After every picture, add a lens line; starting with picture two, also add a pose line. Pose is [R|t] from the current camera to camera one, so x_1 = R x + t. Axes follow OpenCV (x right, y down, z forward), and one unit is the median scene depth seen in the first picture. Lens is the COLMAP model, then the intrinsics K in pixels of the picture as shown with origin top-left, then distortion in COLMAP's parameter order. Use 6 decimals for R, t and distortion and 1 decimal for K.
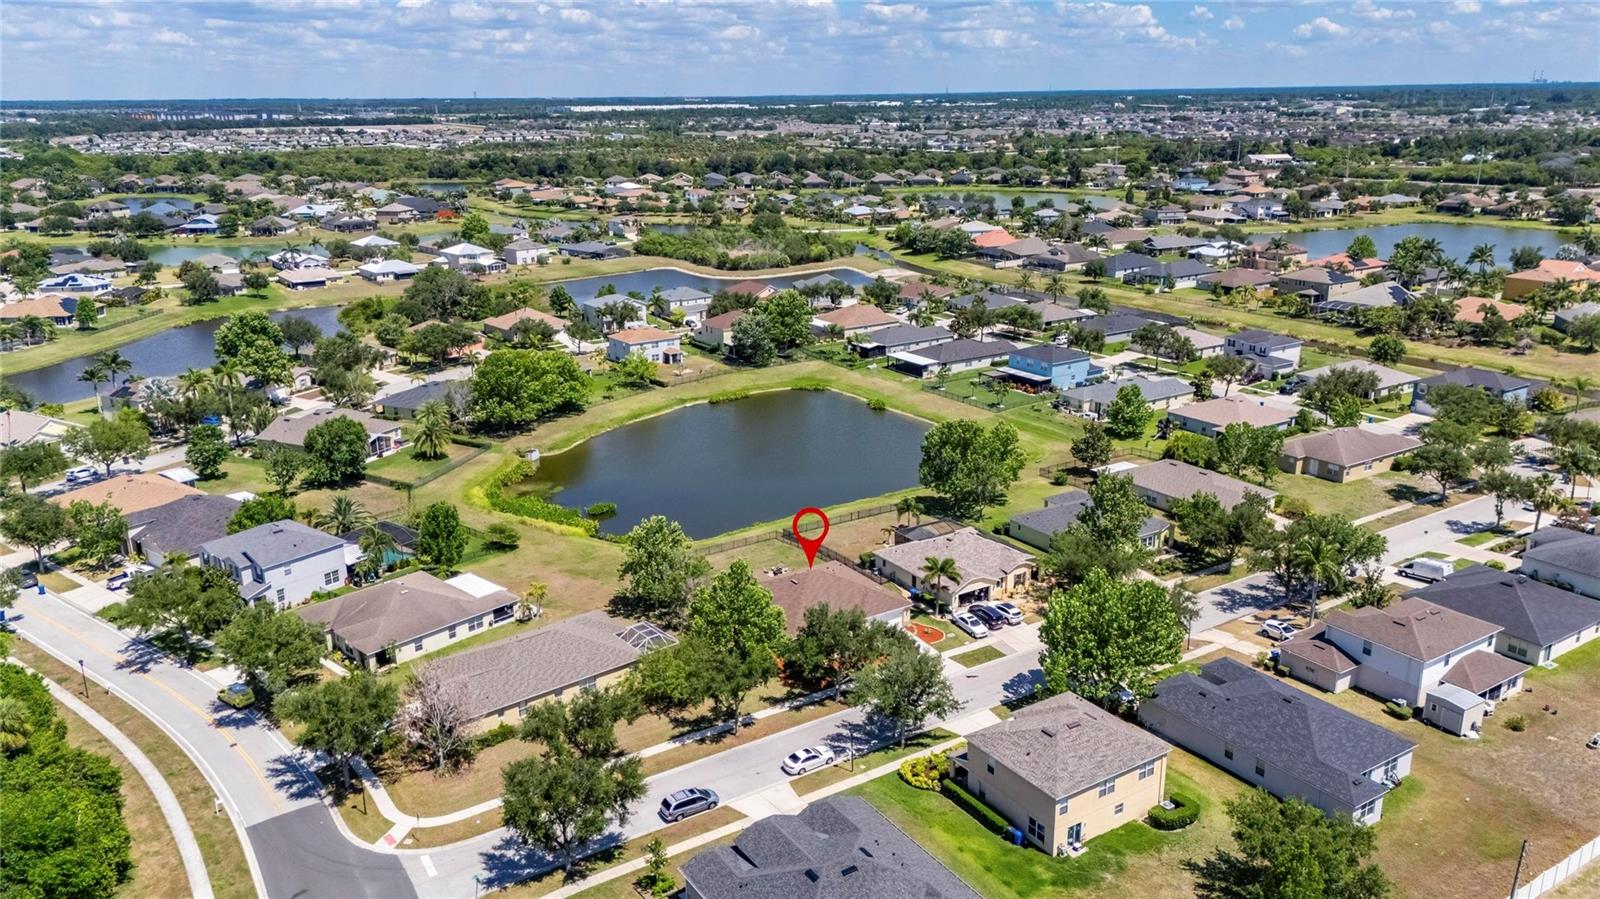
lens RADIAL K [[1173.3, 0, 797.1], [0, 1173.3, 456.1], [0, 0, 1]] dist [0.069471, -0.064038]
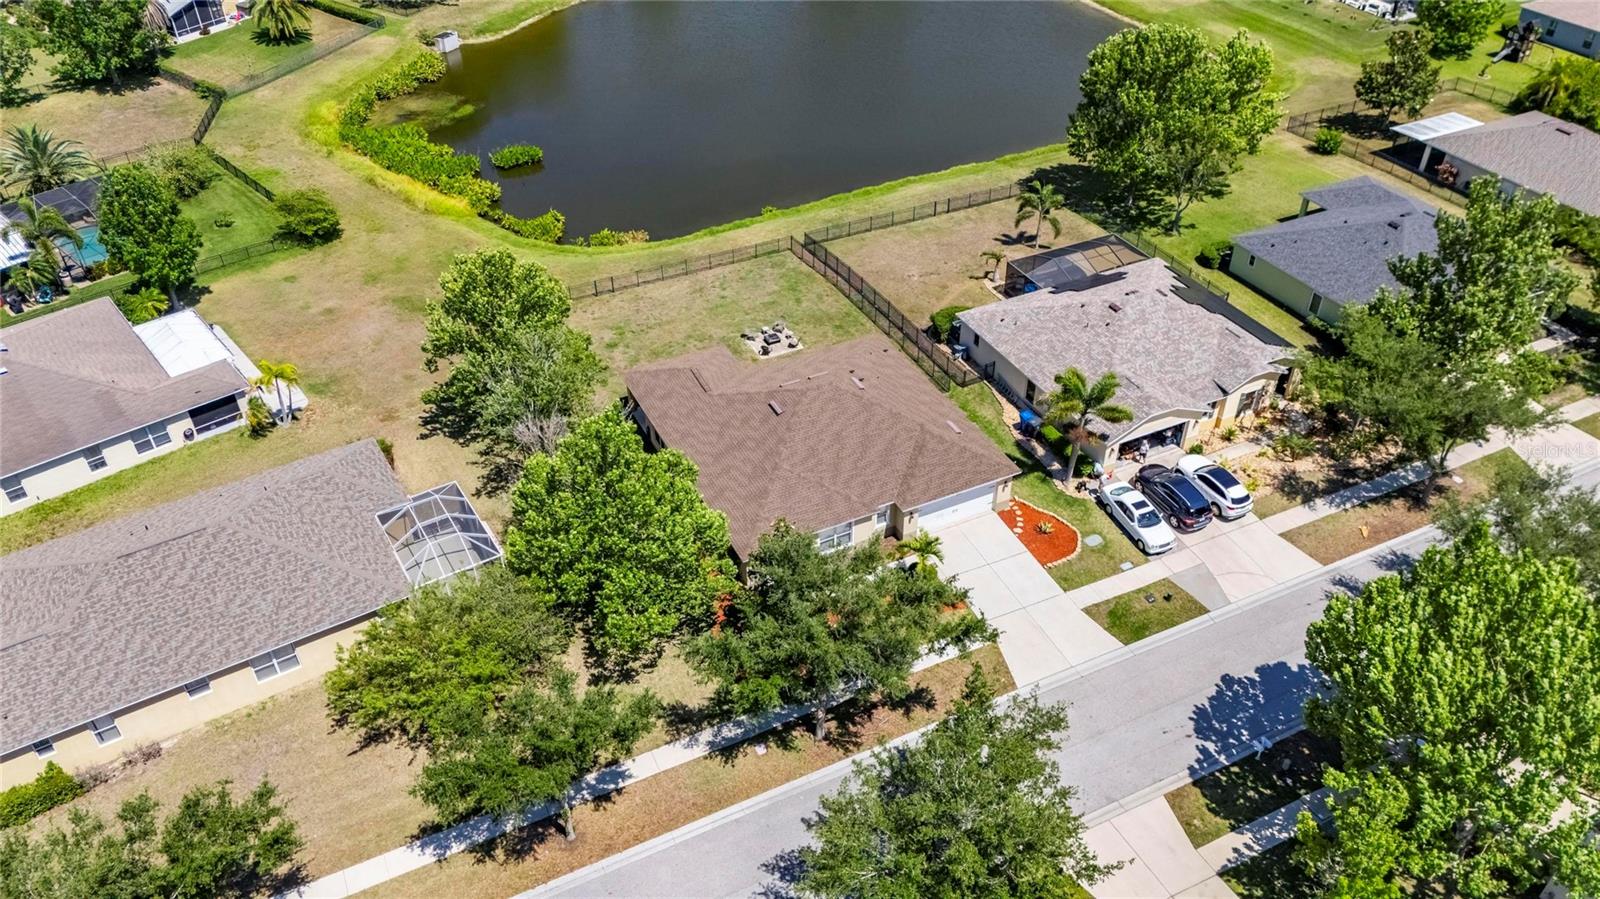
lens RADIAL K [[1173.3, 0, 799.2], [0, 1173.3, 455.1], [0, 0, 1]] dist [0.069471, -0.064038]
pose [[0.993238, 0.076088, -0.087682, 0.039516], [-0.039632, 0.932136, 0.359932, -0.036616], [0.109118, -0.354024, 0.928849, 0.425054]]
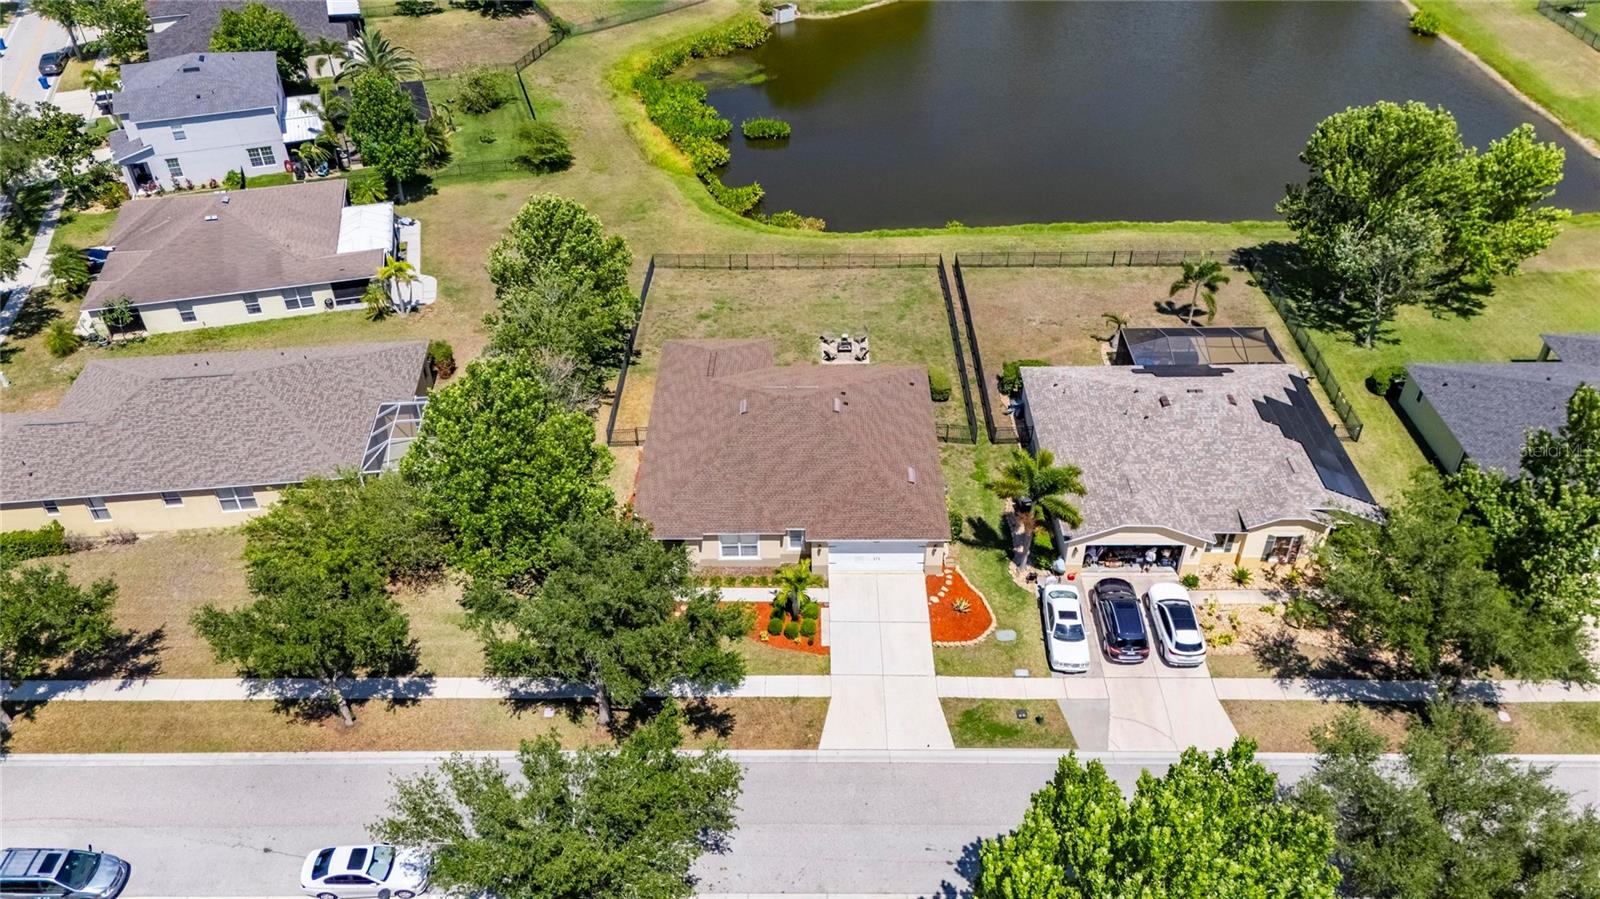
lens RADIAL K [[1173.3, 0, 798.4], [0, 1173.3, 454.3], [0, 0, 1]] dist [0.069471, -0.064038]
pose [[0.838312, 0.338856, -0.427094, 0.176803], [-0.159545, 0.901568, 0.402145, -0.055236], [0.521324, -0.268982, 0.809858, 0.478348]]
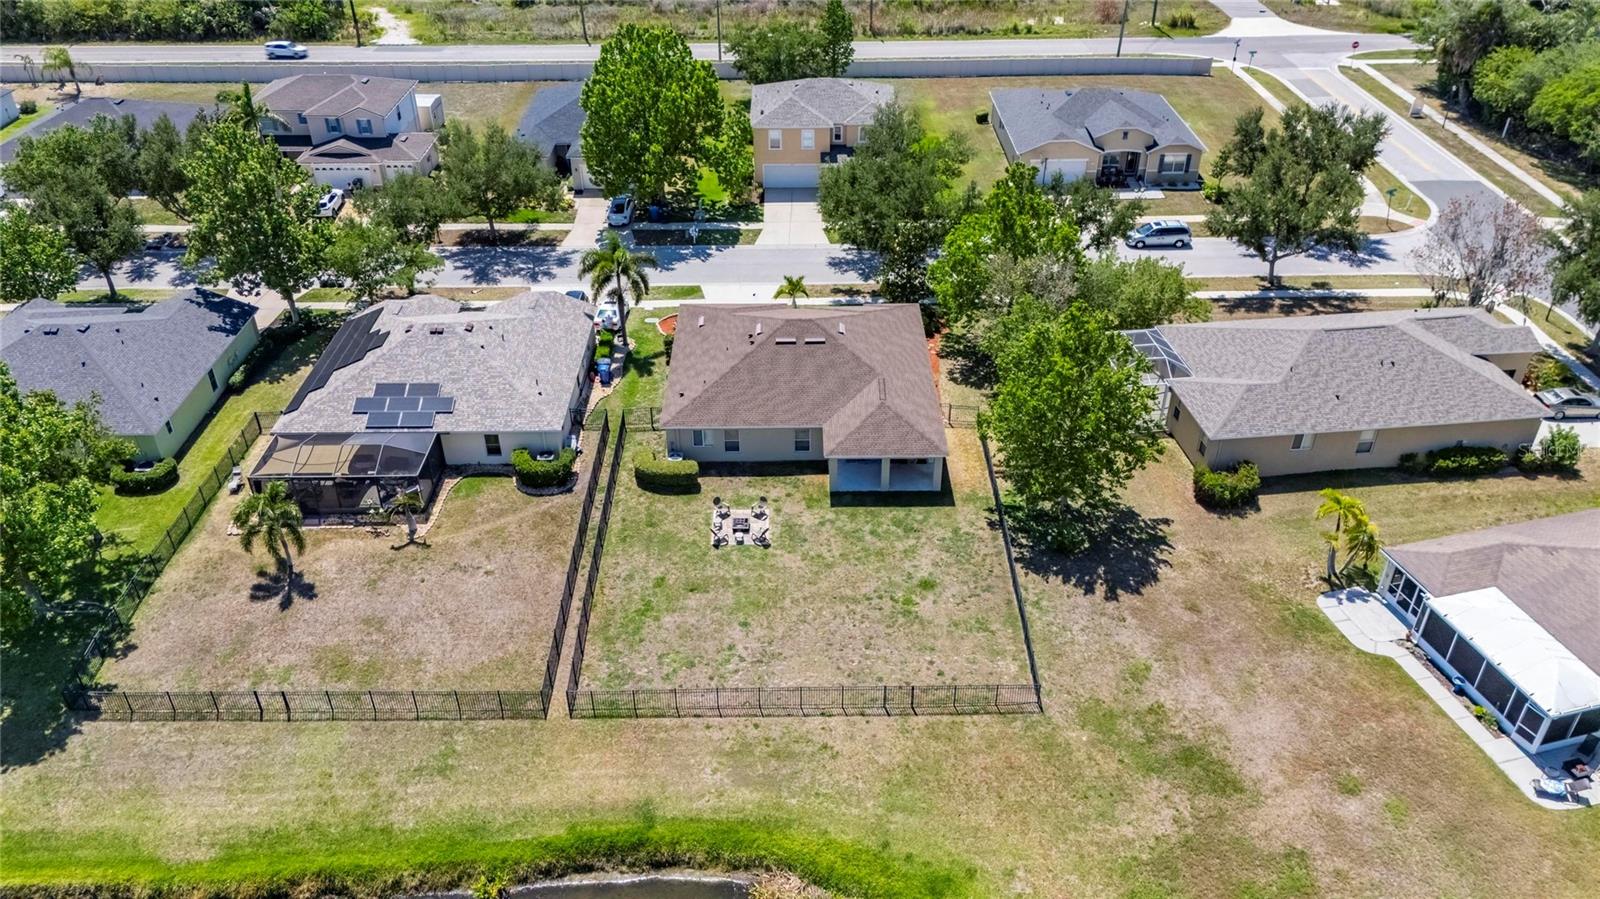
lens RADIAL K [[1173.3, 0, 802.2], [0, 1173.3, 461.3], [0, 0, 1]] dist [0.069471, -0.064038]
pose [[-0.846938, -0.282676, 0.450321, -0.191282], [0.171999, 0.655757, 0.735118, -0.195316], [-0.503102, 0.700055, -0.506766, 1.026192]]
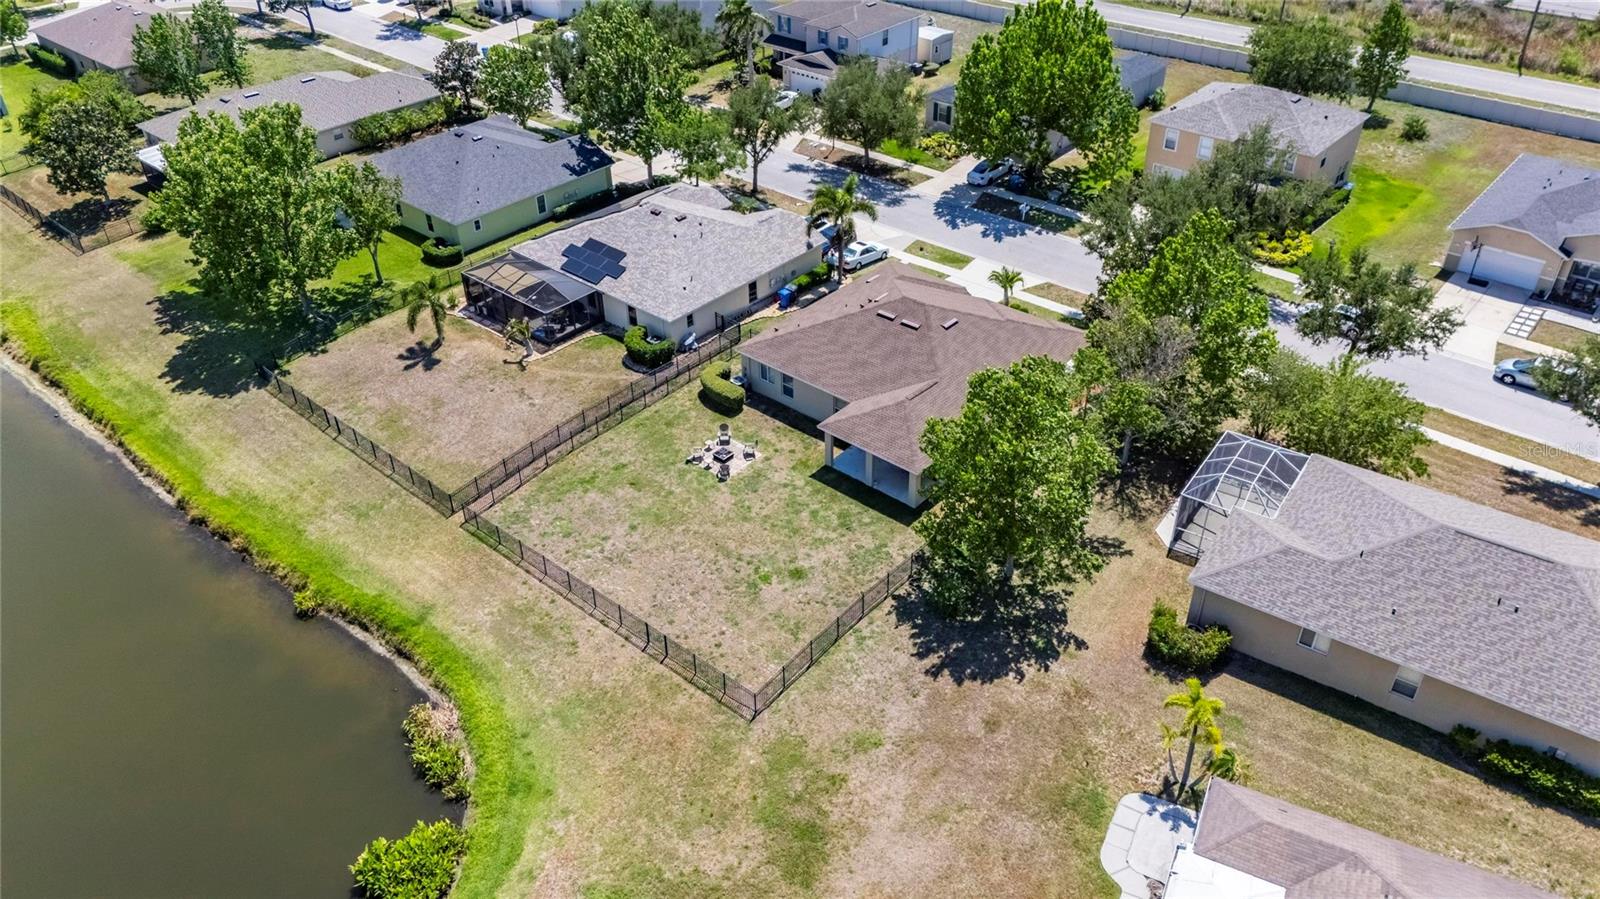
lens RADIAL K [[1173.3, 0, 798.8], [0, 1173.3, 456.9], [0, 0, 1]] dist [0.069471, -0.064038]
pose [[-0.280753, -0.543904, 0.790788, -0.328803], [0.295475, 0.734930, 0.610387, -0.143316], [-0.913166, 0.405026, -0.045624, 0.858186]]
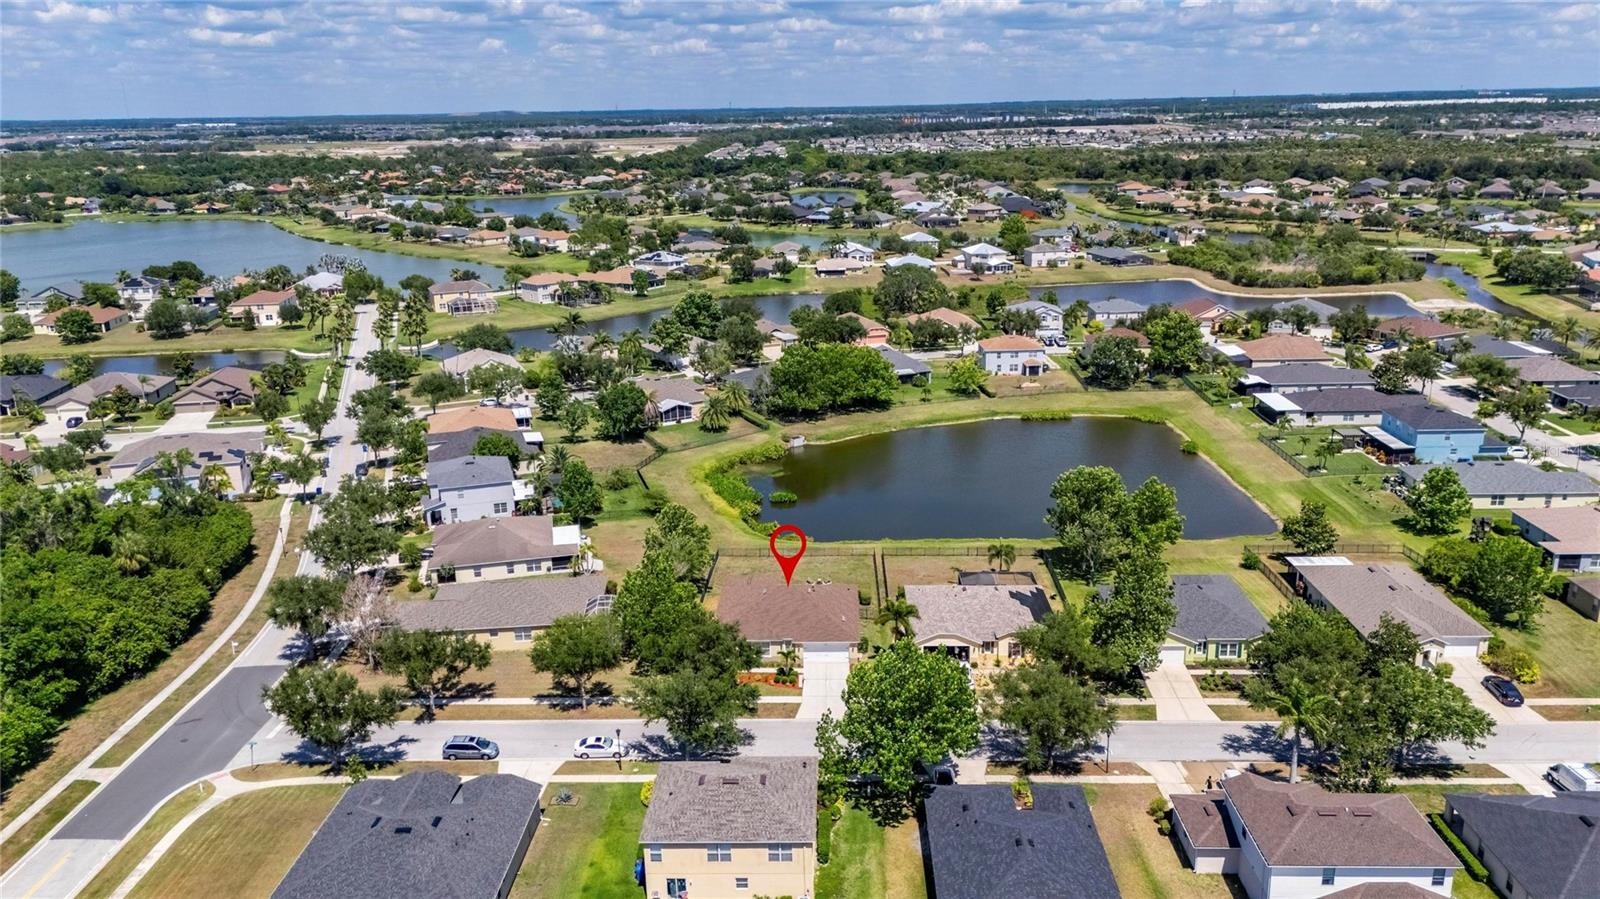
lens RADIAL K [[1173.3, 0, 796.2], [0, 1173.3, 449.2], [0, 0, 1]] dist [0.069471, -0.064038]
pose [[0.823902, 0.153186, -0.545637, 0.425120], [-0.155790, 0.986904, 0.041831, -0.045727], [0.544899, 0.050540, 0.836977, 0.130450]]
